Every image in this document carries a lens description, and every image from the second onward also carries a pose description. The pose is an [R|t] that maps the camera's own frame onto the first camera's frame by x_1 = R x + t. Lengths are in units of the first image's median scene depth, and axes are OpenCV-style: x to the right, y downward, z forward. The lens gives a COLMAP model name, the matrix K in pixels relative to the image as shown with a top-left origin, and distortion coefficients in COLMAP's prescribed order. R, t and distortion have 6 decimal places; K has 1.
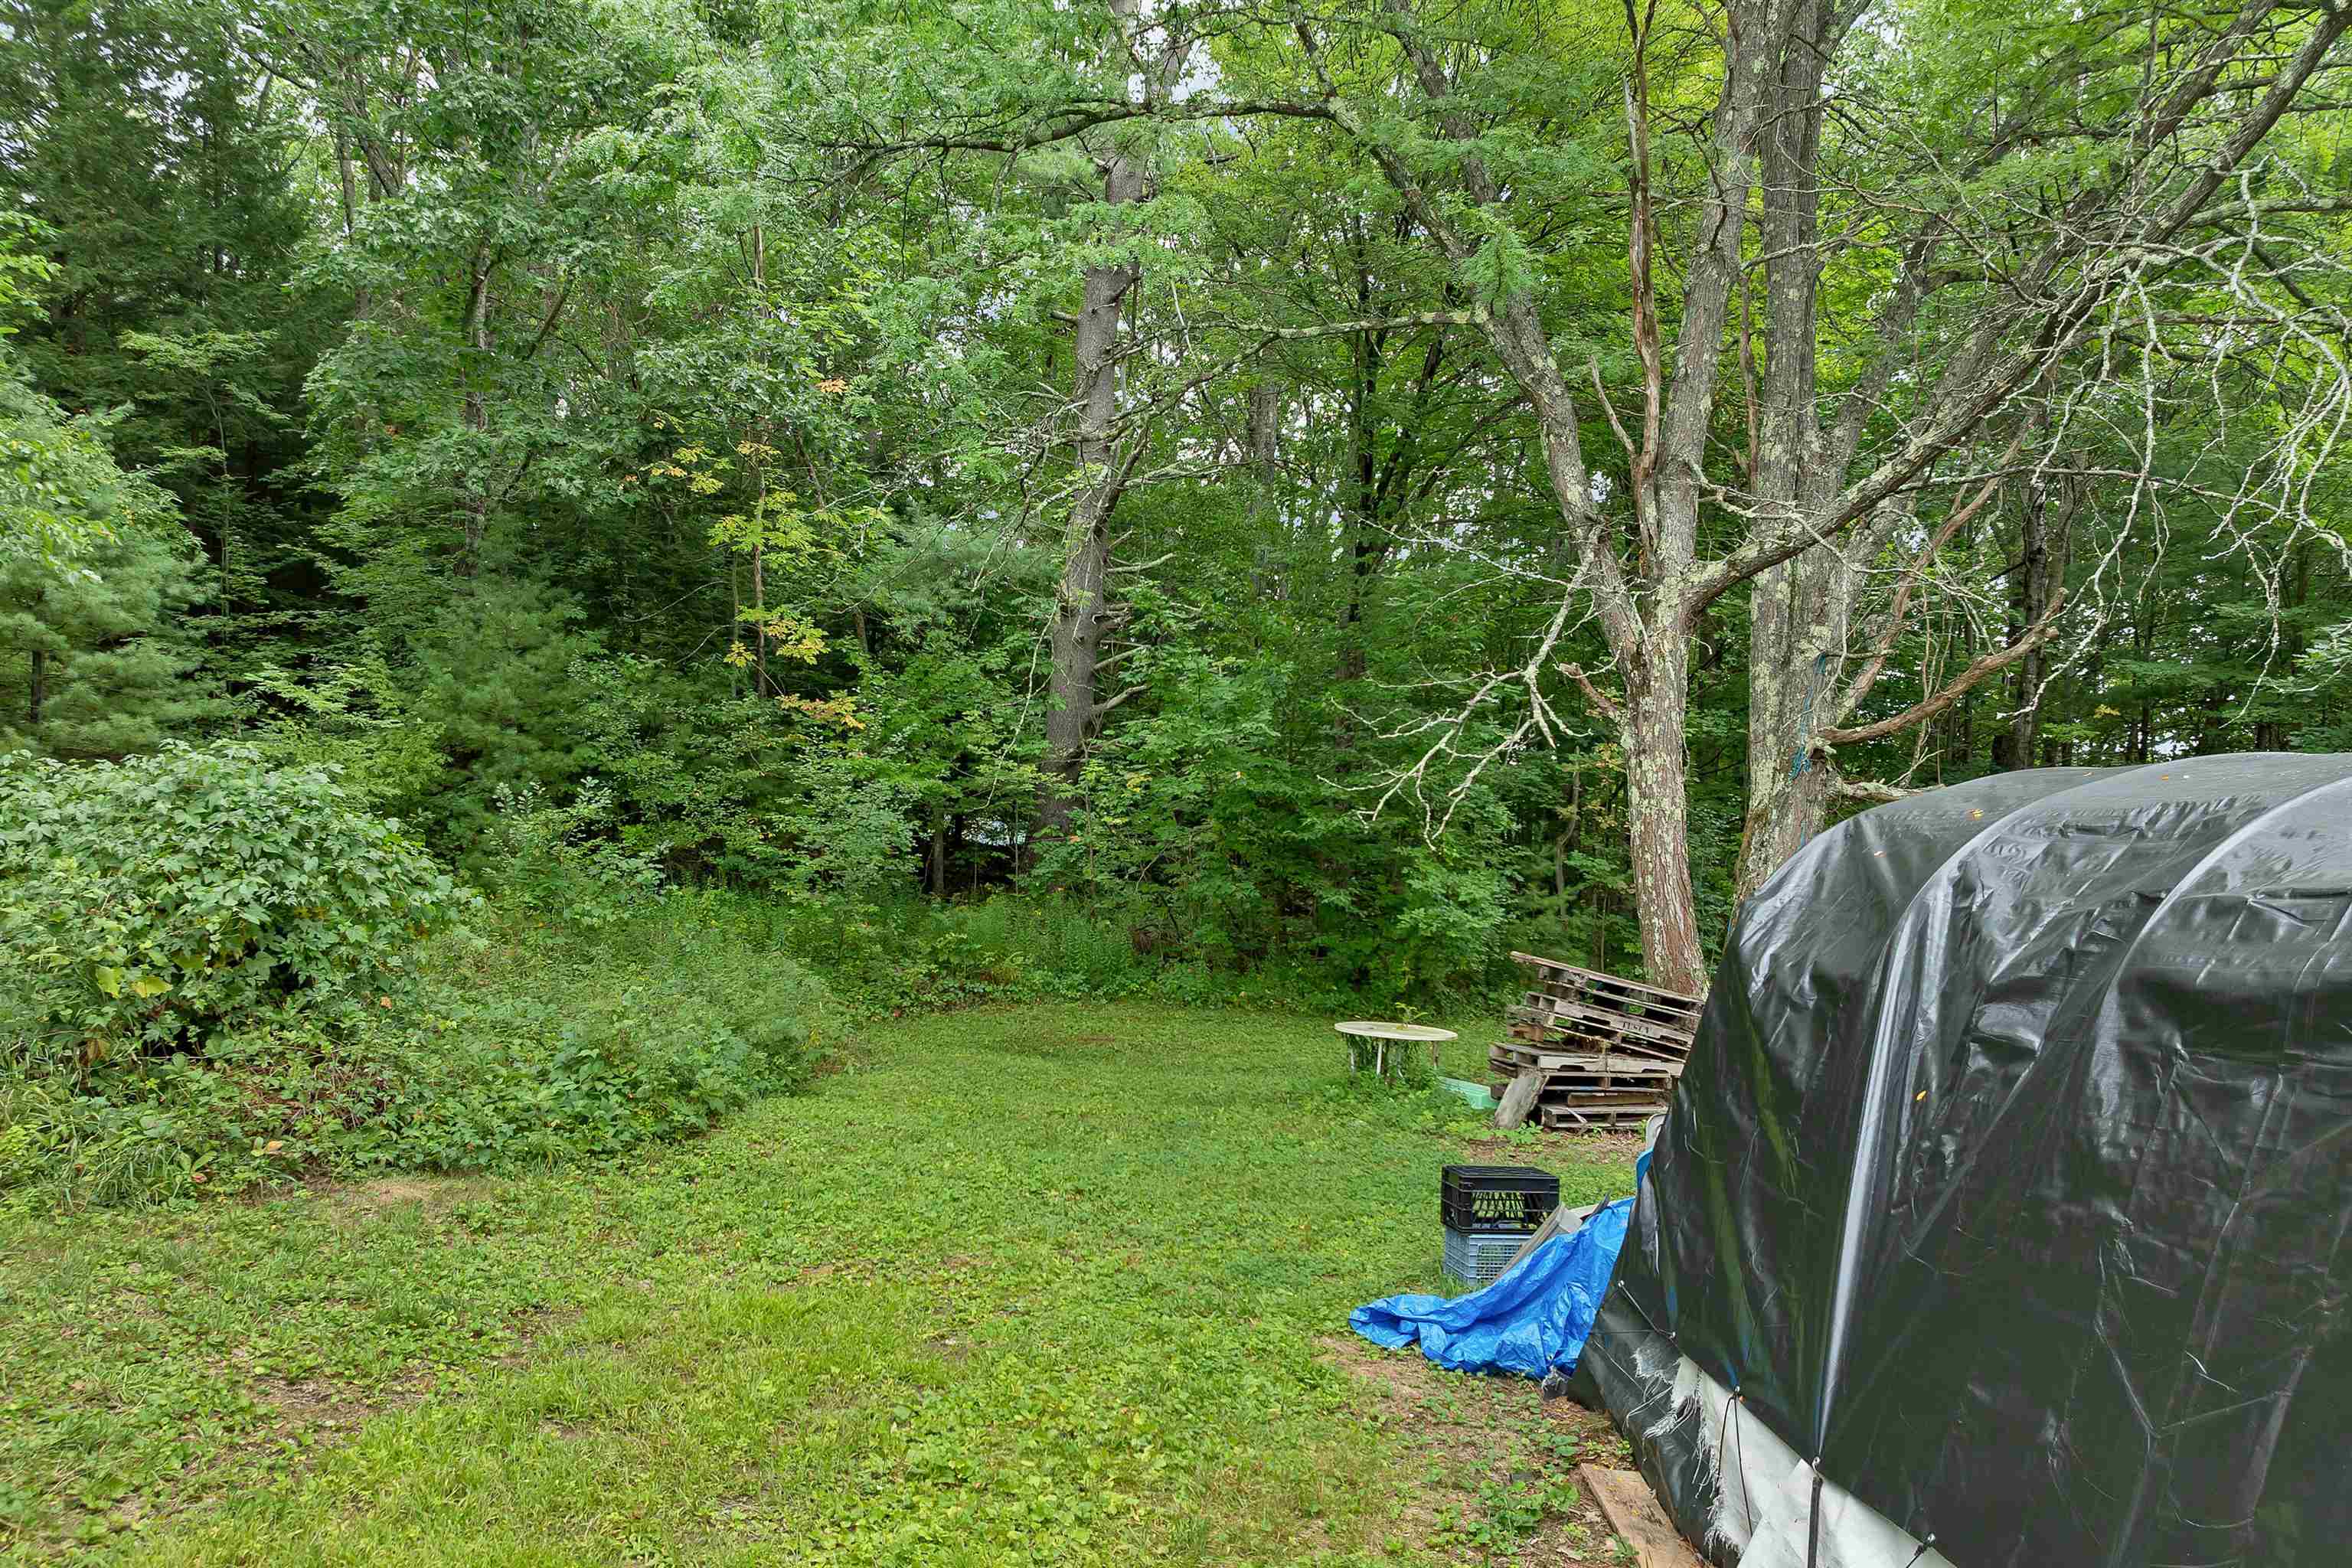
lens RADIAL K [[1669.3, 0, 1181.7], [0, 1669.3, 878.3], [0, 0, 1]] dist [-0.040354, 0.003028]
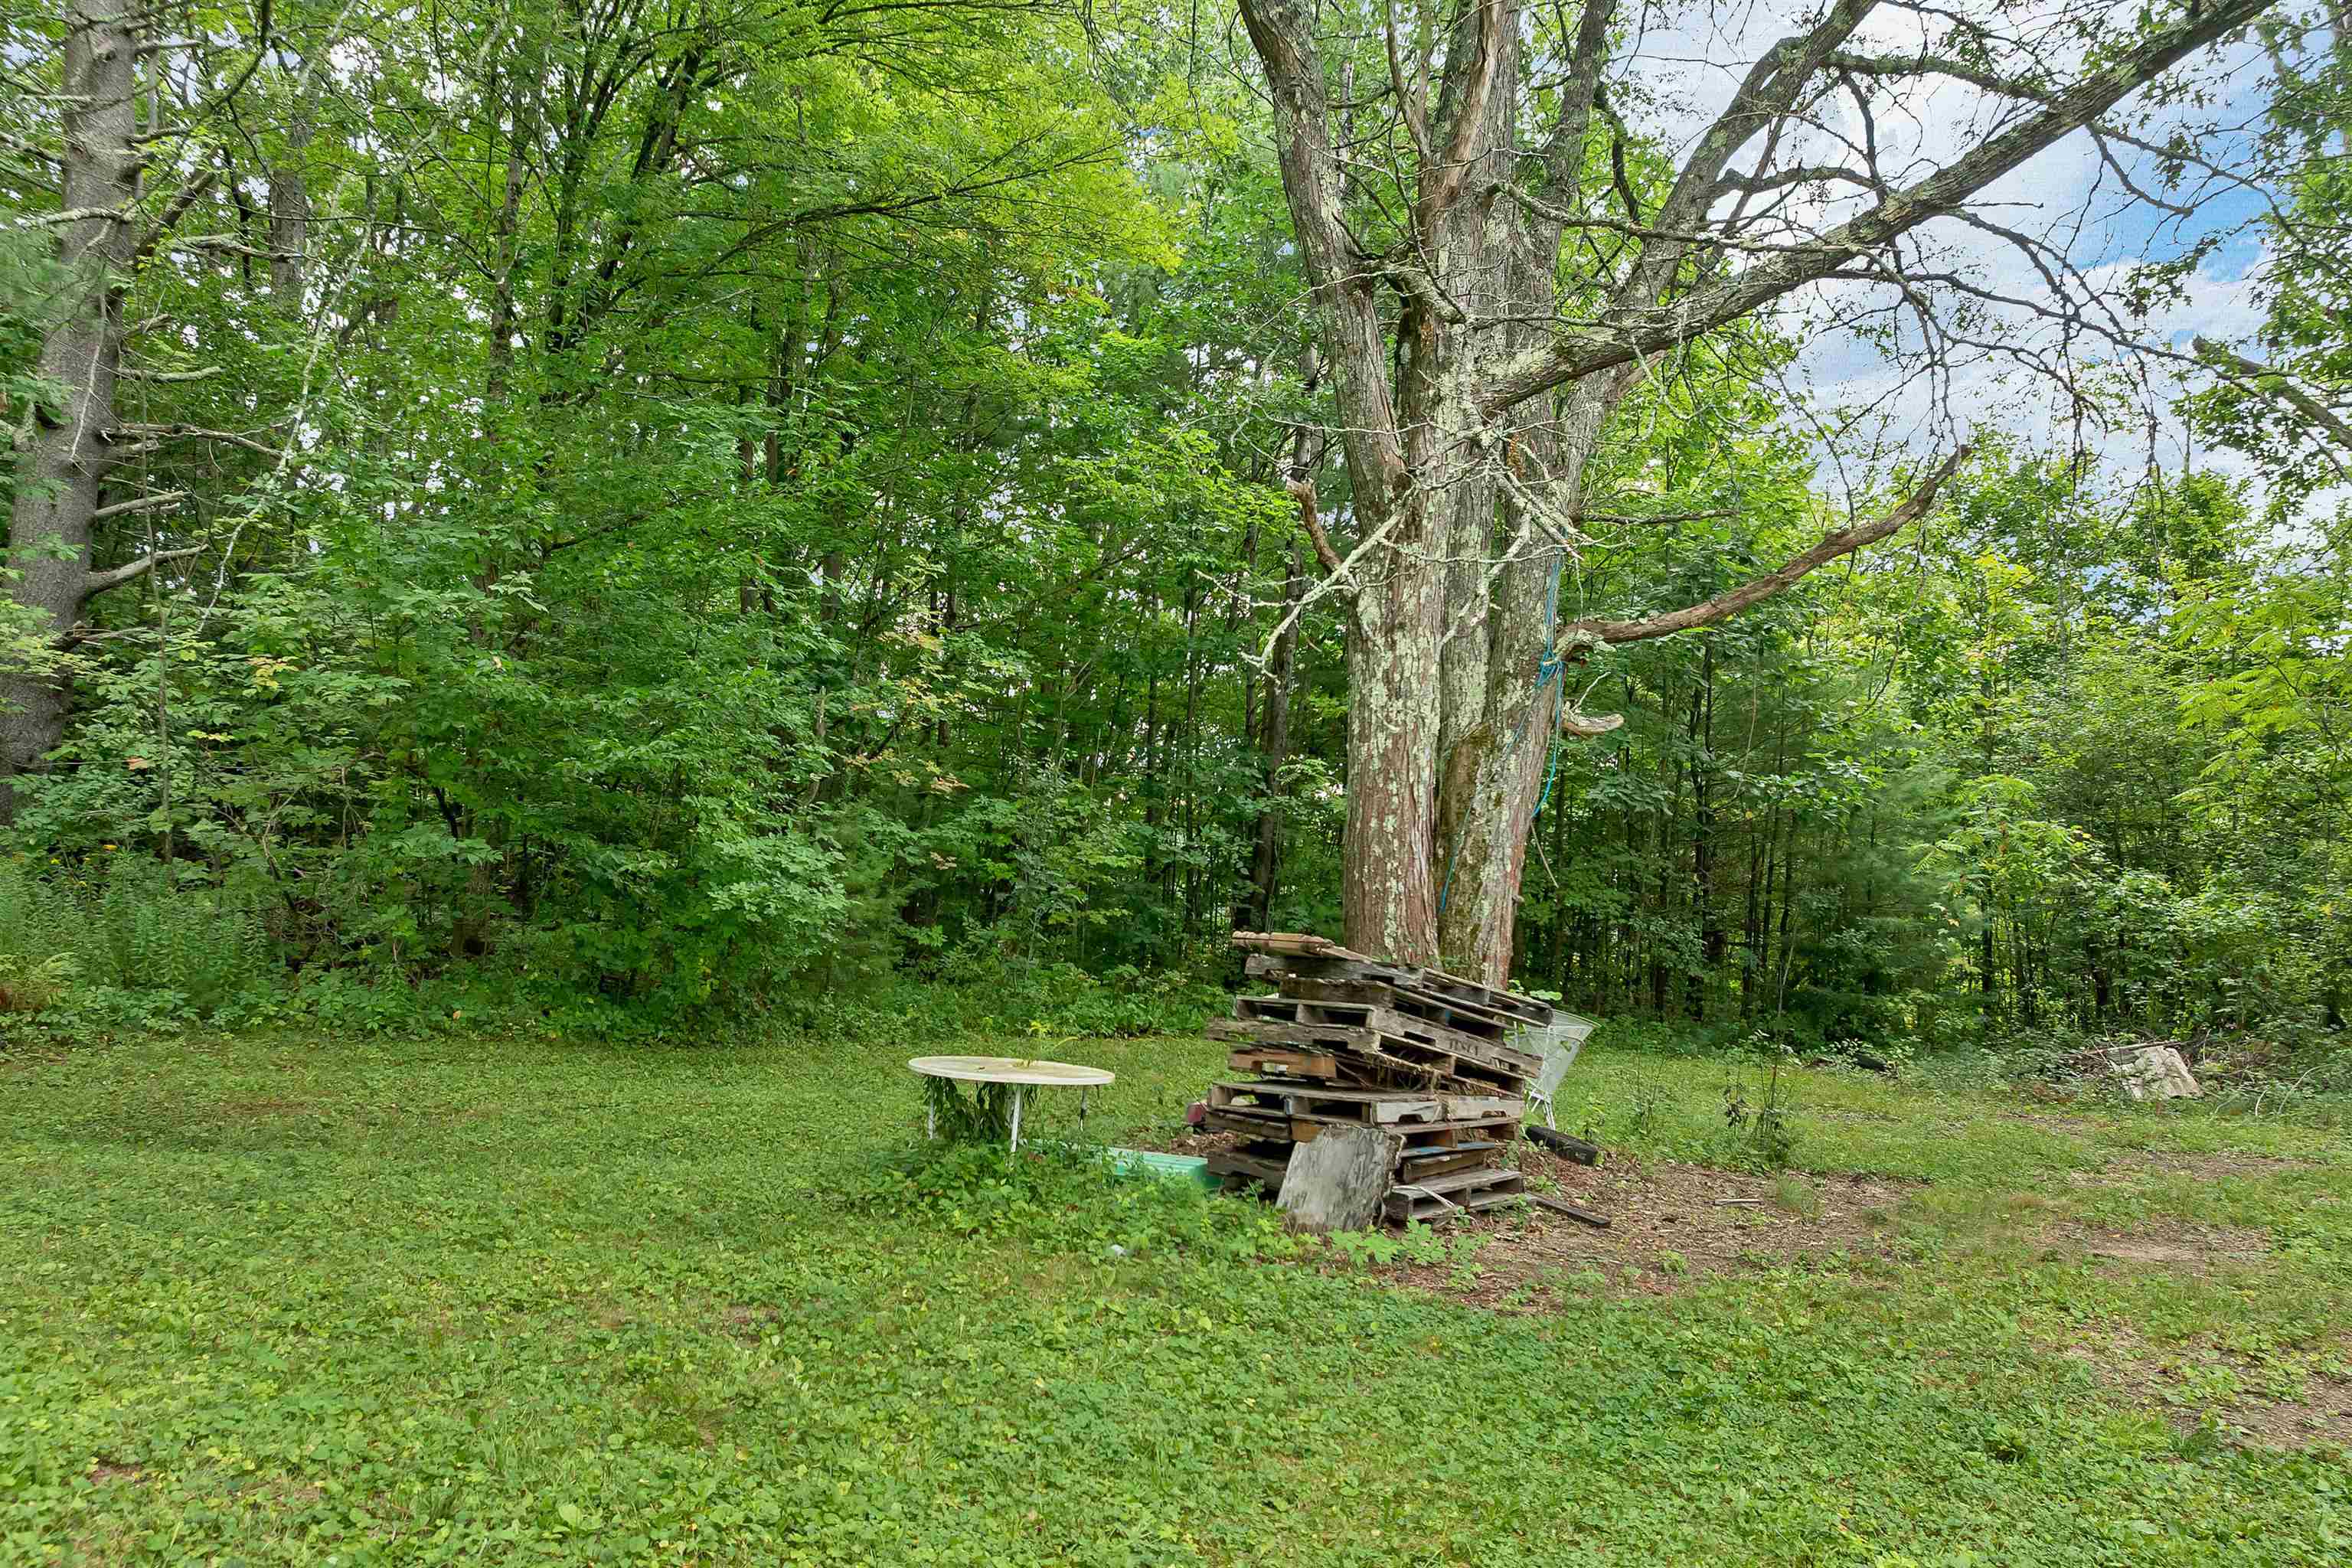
lens RADIAL K [[1669.3, 0, 1181.7], [0, 1669.3, 878.3], [0, 0, 1]] dist [-0.040354, 0.003028]
pose [[0.806804, 0.010625, 0.590724, -0.117340], [-0.010061, 0.999940, -0.004244, 0.017748], [-0.590734, -0.002520, 0.806863, 0.336408]]
